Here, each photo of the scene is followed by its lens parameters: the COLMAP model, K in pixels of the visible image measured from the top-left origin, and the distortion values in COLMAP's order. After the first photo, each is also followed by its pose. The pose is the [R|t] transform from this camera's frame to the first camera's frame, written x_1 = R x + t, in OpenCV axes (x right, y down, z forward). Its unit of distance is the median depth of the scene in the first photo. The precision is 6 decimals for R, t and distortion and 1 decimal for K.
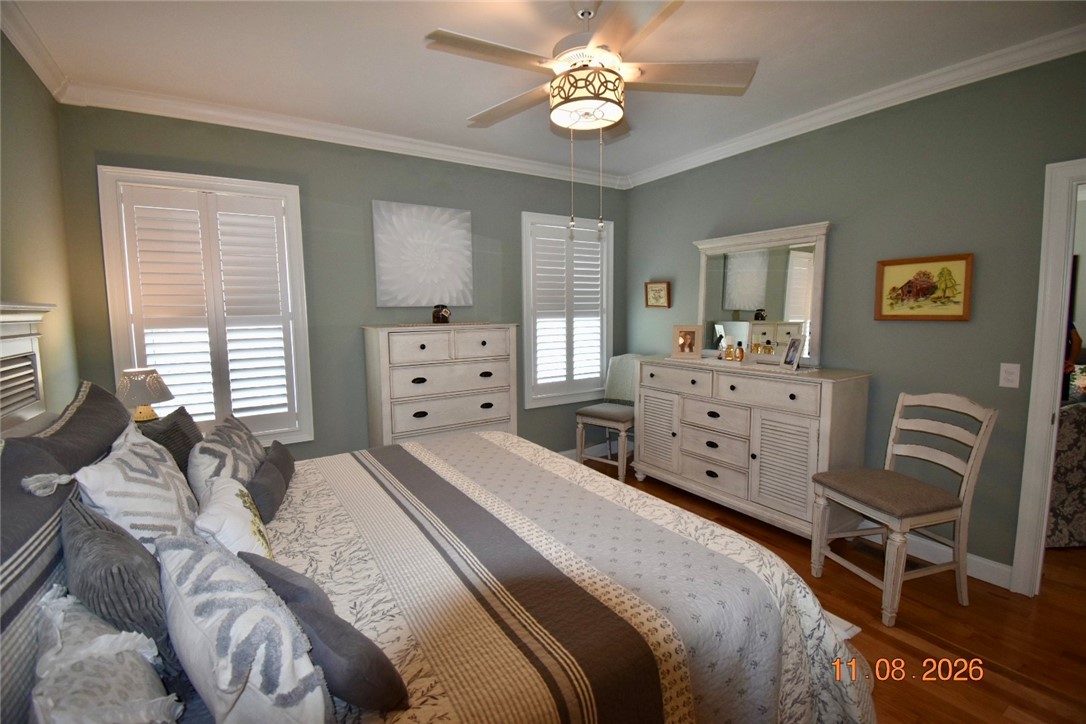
lens RADIAL K [[475.0, 0, 543.0], [0, 475.0, 362.0], [0, 0, 1]] dist [0.024495, -0.026695]
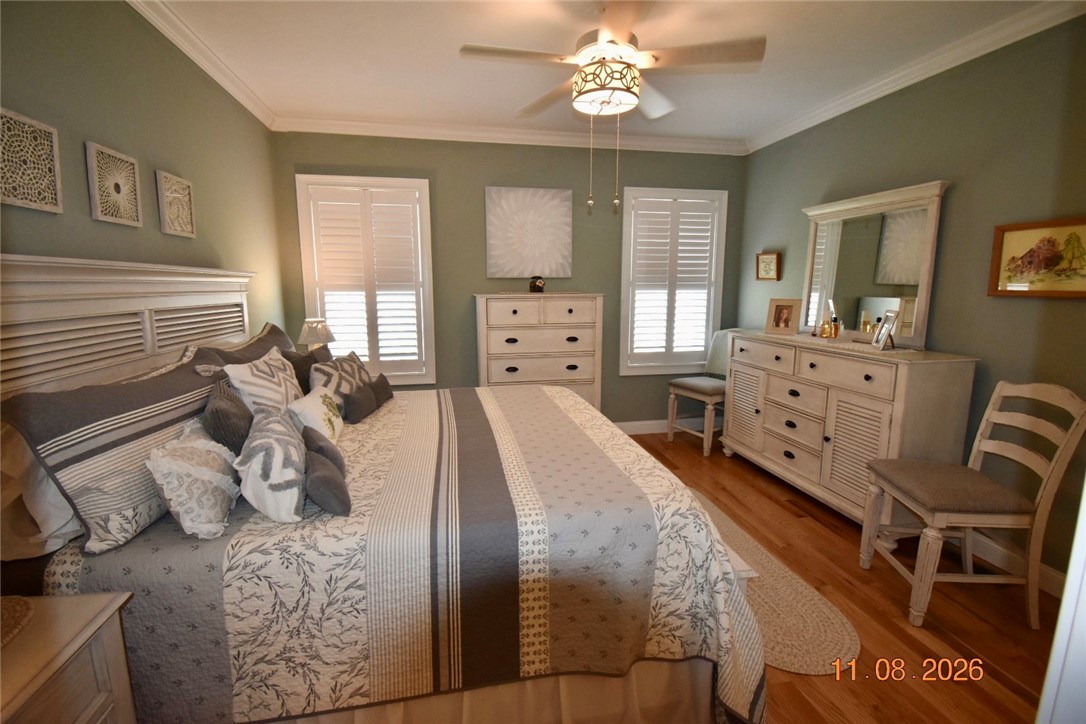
lens RADIAL K [[475.0, 0, 543.0], [0, 475.0, 362.0], [0, 0, 1]] dist [0.024495, -0.026695]
pose [[0.931455, 0.068924, -0.357269, 0.227113], [-0.050407, 0.996870, 0.060897, 0.015610], [0.360348, -0.038714, 0.932014, -0.067718]]
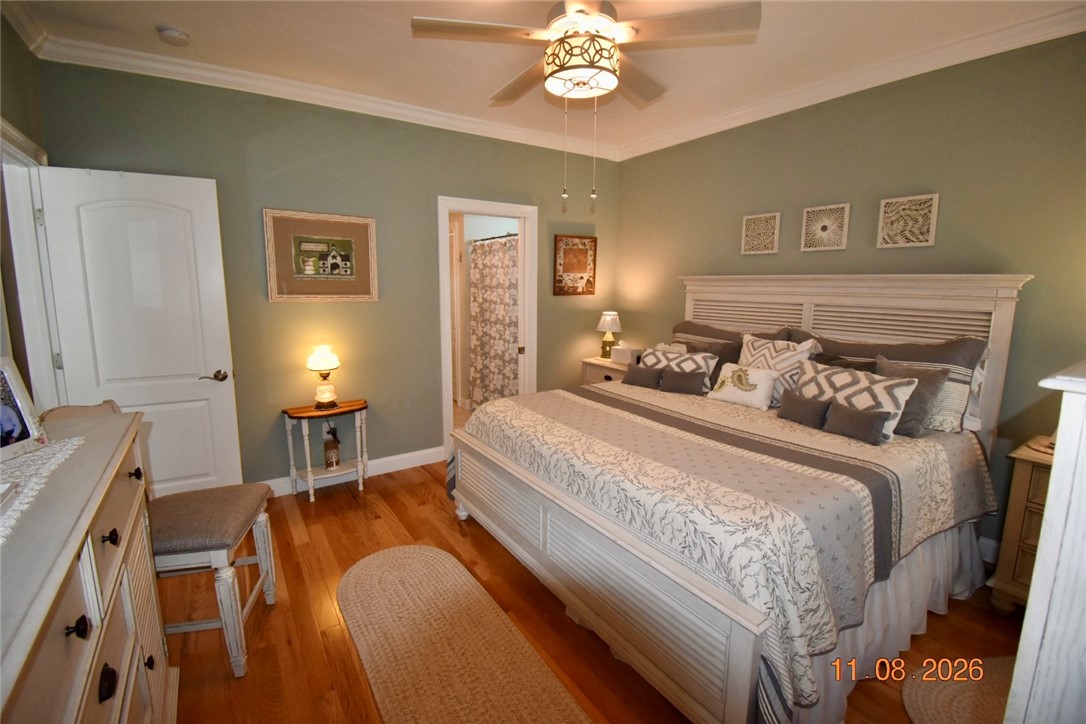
lens RADIAL K [[491.4, 0, 543.0], [0, 491.4, 362.0], [0, 0, 1]] dist [0.000473, 0.000022]
pose [[-0.999813, 0.012851, -0.014455, 0.111575], [0.008468, 0.962766, 0.270205, -0.139080], [0.017389, 0.270032, -0.962694, 1.232817]]
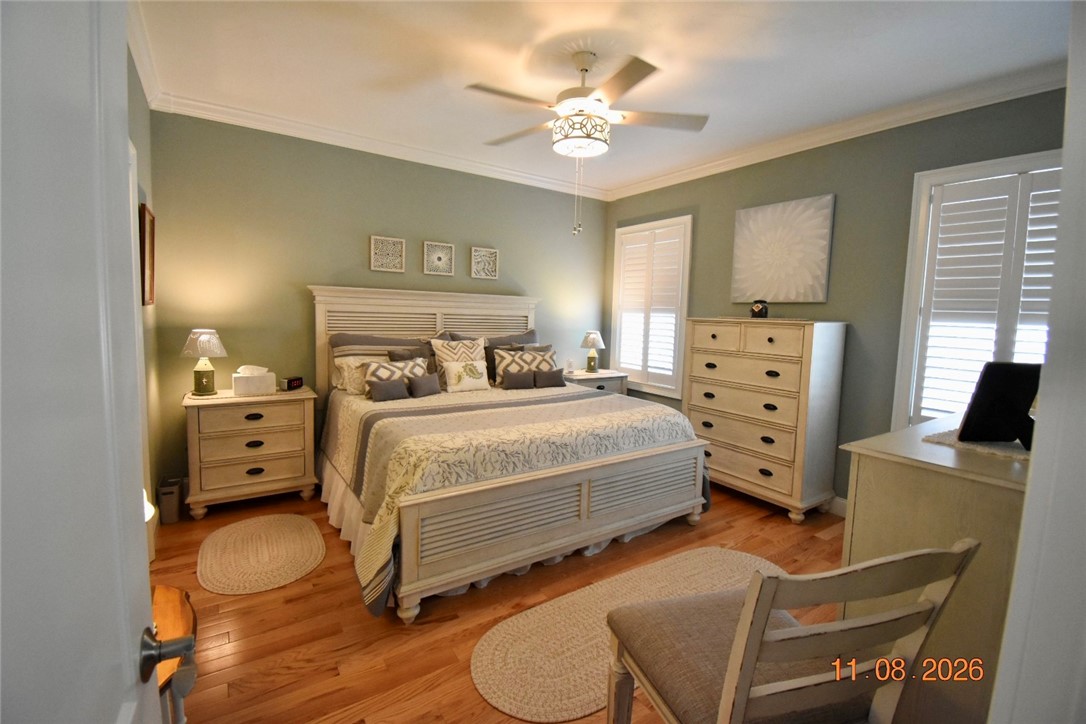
lens RADIAL K [[475.0, 0, 543.0], [0, 475.0, 362.0], [0, 0, 1]] dist [0.024495, -0.026695]
pose [[0.017159, 0.120996, -0.992505, 0.837054], [-0.140752, 0.983058, 0.117411, -0.045556], [0.989896, 0.137682, 0.033899, 0.537780]]
